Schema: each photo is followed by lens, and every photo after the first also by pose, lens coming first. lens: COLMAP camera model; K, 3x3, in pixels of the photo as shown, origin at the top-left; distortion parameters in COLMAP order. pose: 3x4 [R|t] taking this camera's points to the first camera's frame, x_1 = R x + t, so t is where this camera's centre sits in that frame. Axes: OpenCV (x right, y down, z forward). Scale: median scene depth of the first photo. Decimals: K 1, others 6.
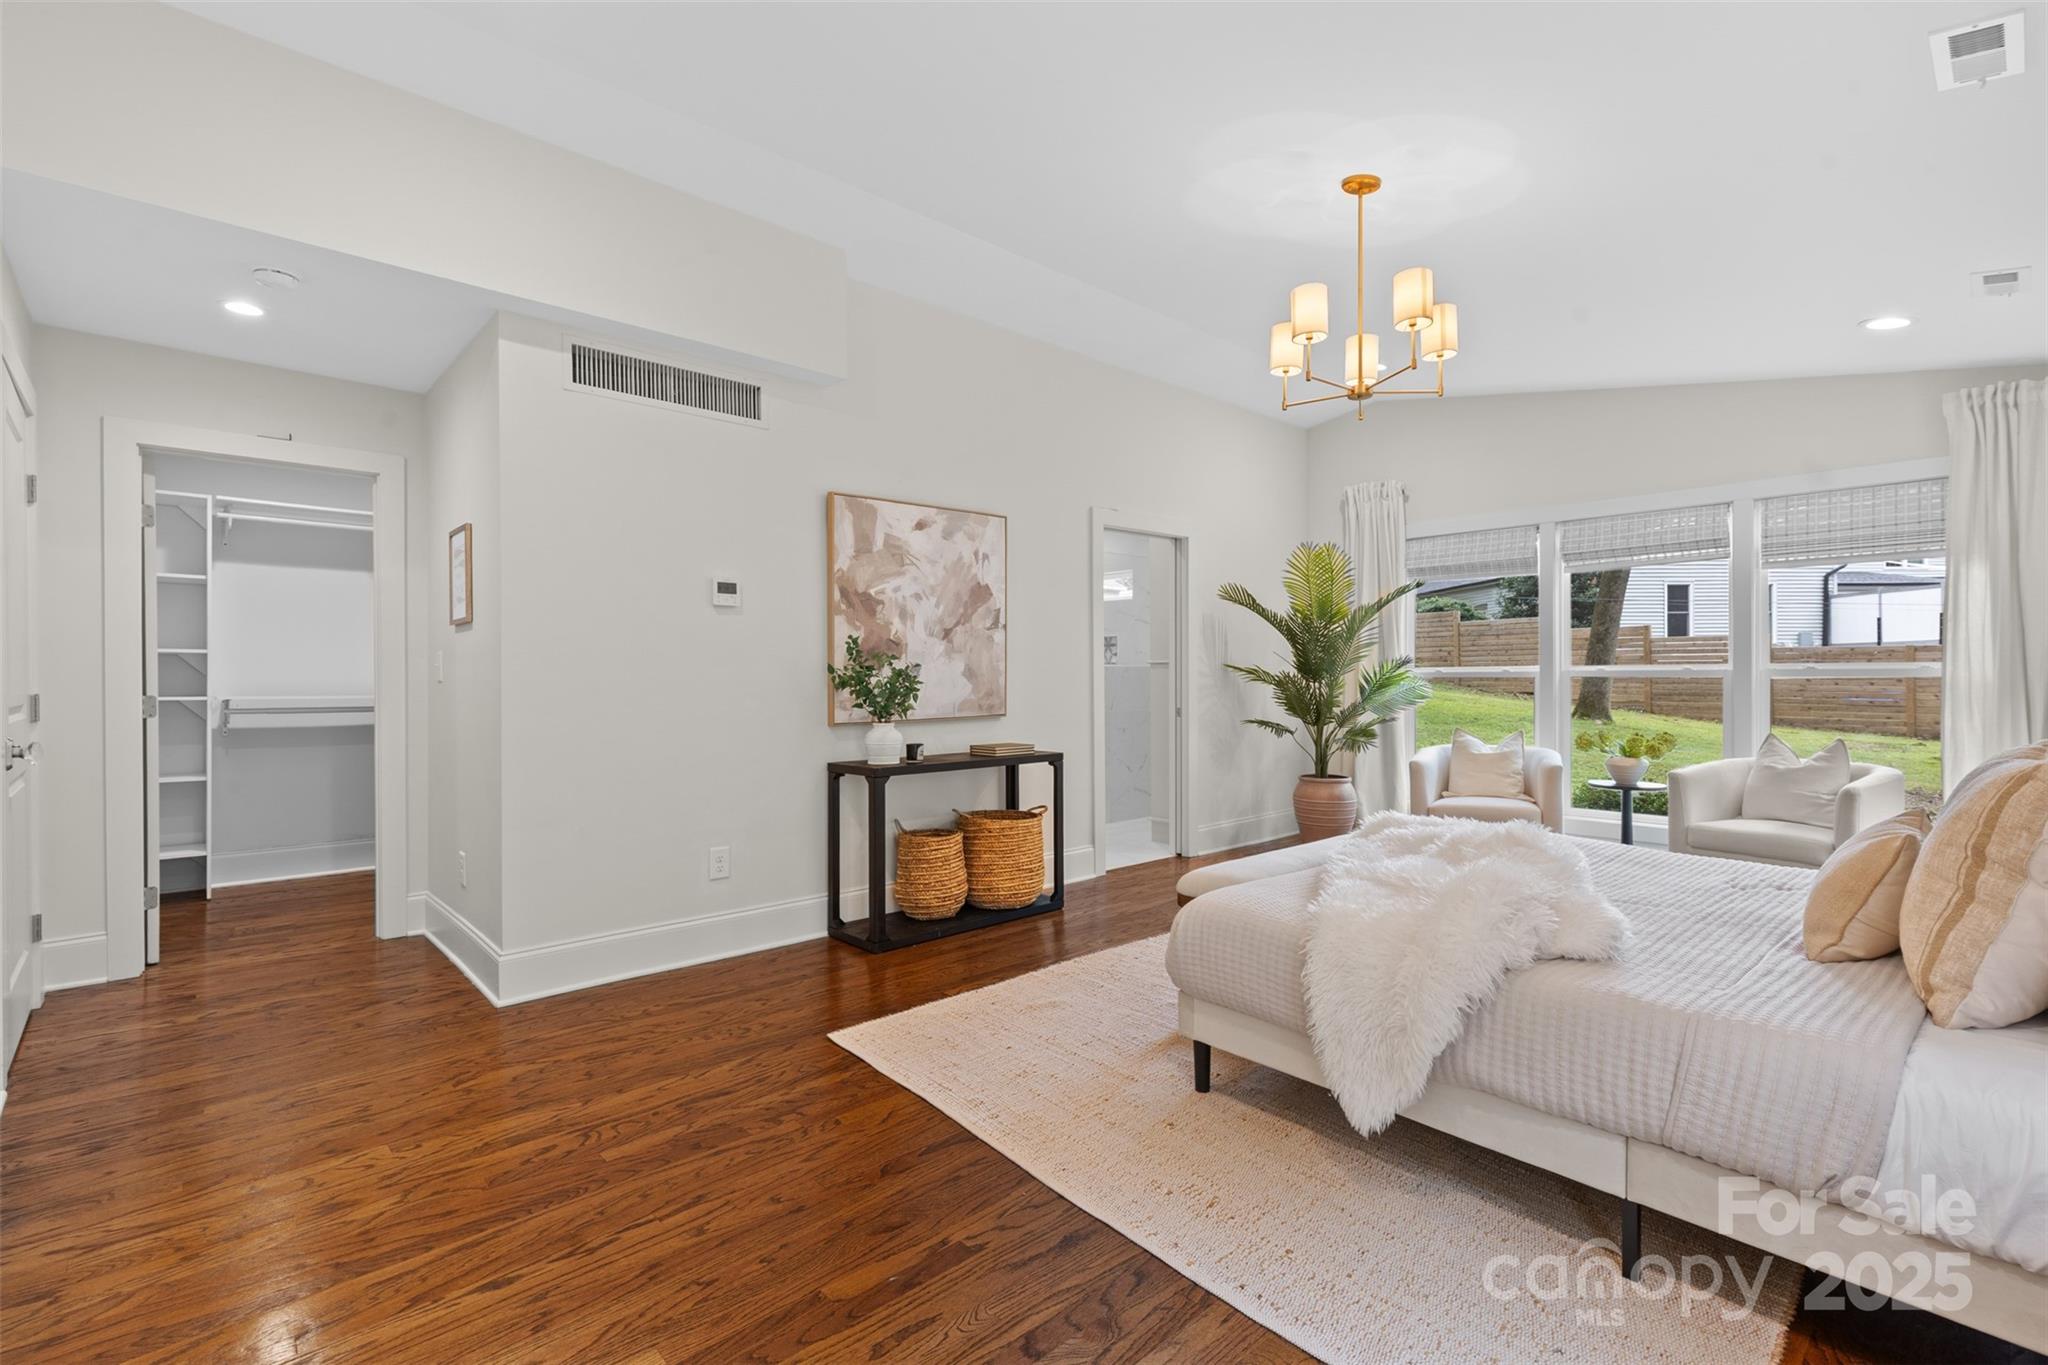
lens RADIAL K [[920.6, 0, 1011.7], [0, 920.6, 682.2], [0, 0, 1]] dist [0.005144, 0.000414]
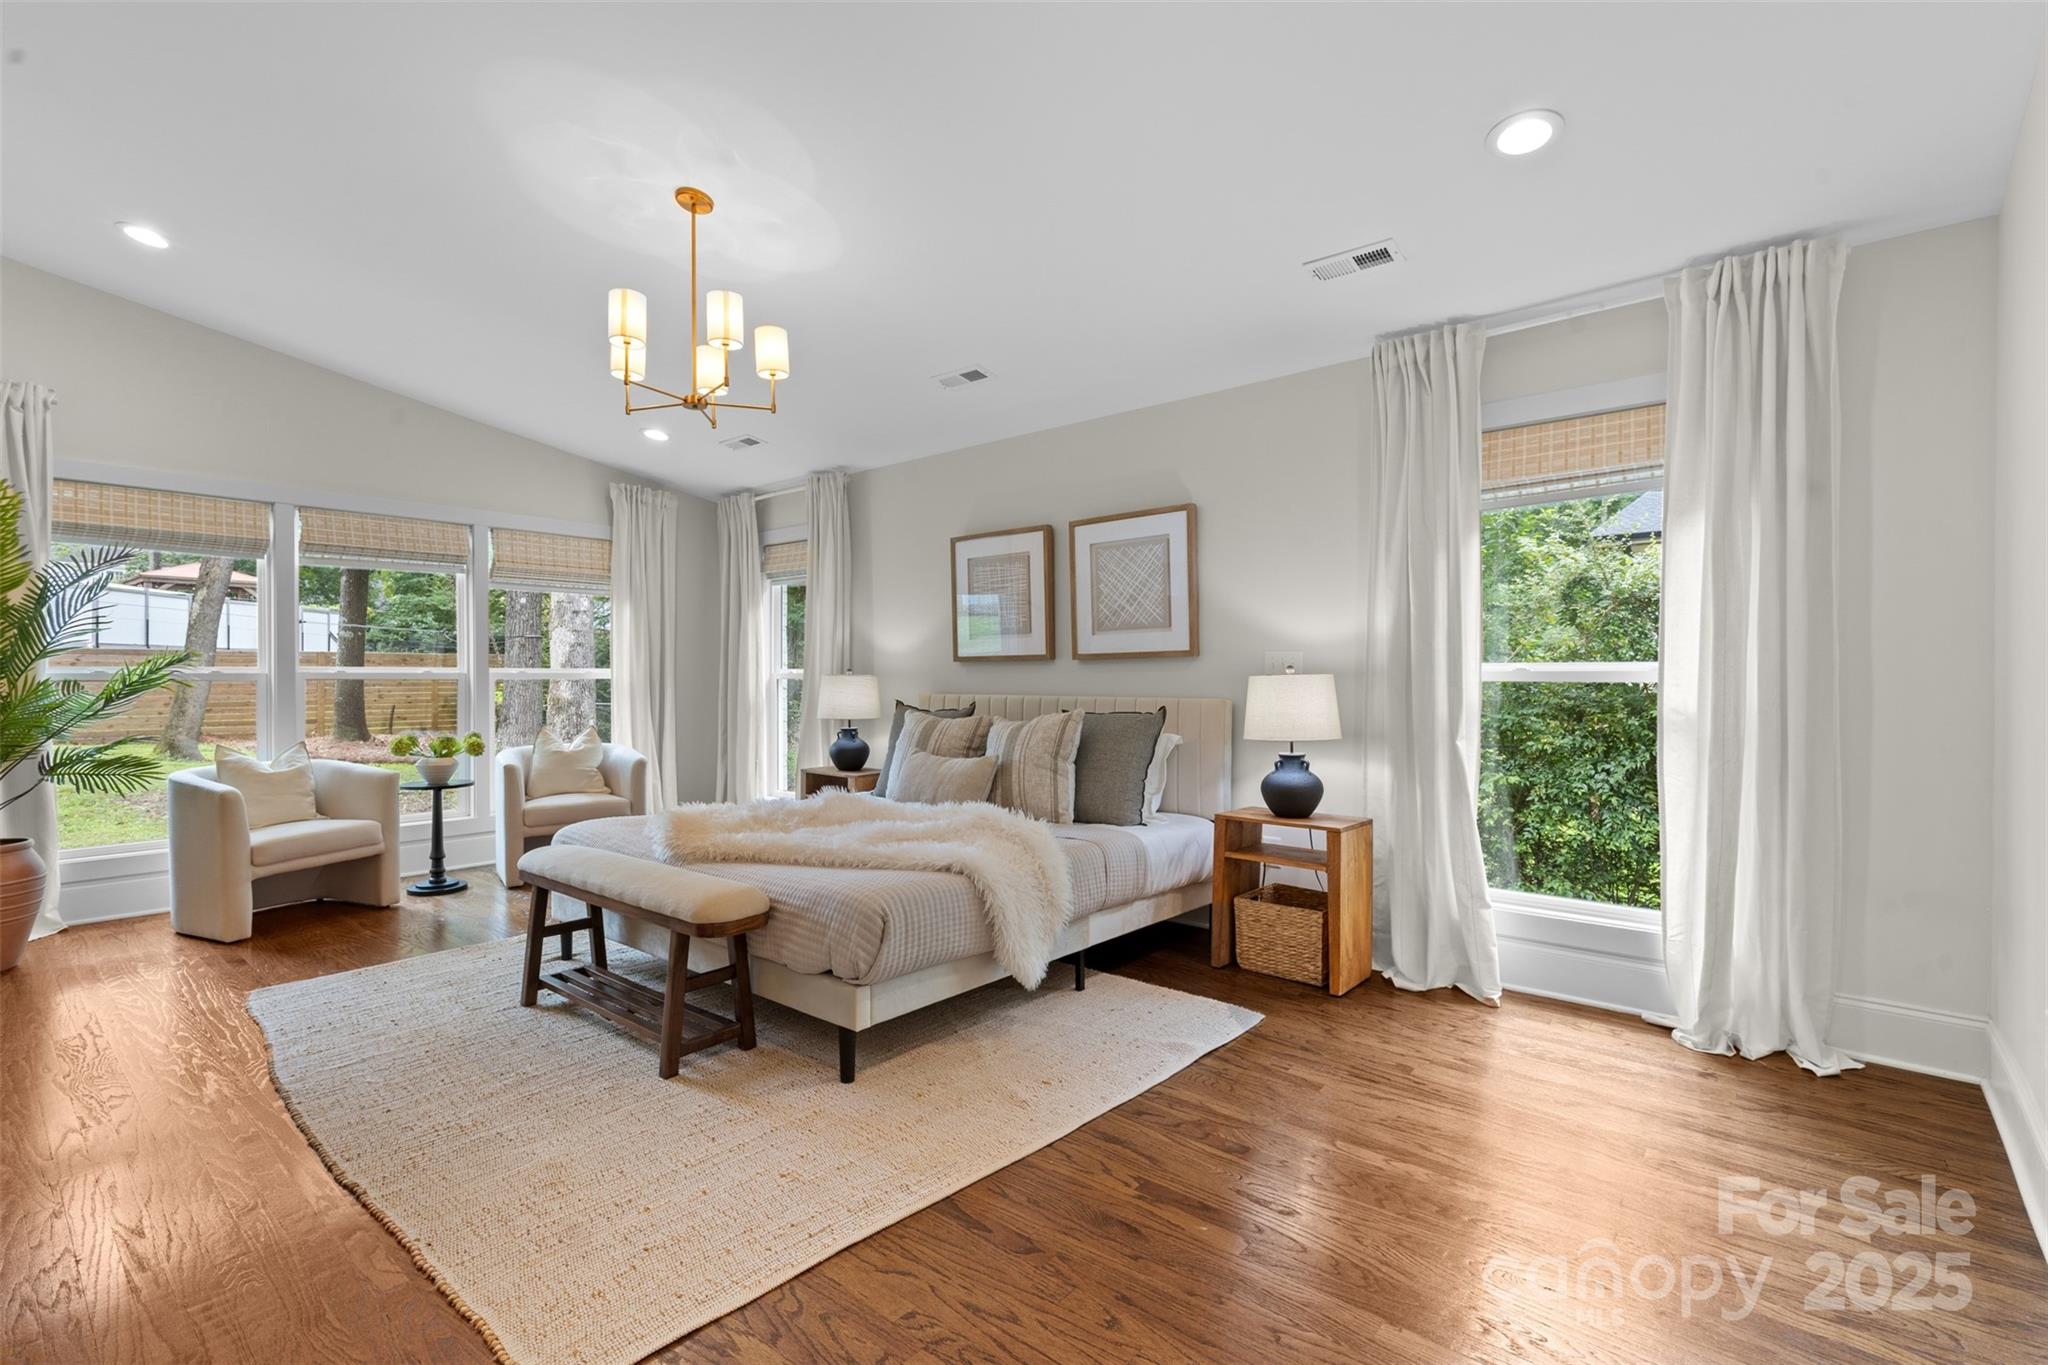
lens RADIAL K [[920.6, 0, 1017.9], [0, 920.6, 678.4], [0, 0, 1]] dist [0.005144, 0.000414]
pose [[-0.119559, -0.000734, 0.992827, -0.816605], [0.009180, 0.999956, 0.001845, -0.004871], [-0.992785, 0.009335, -0.119547, 0.912791]]
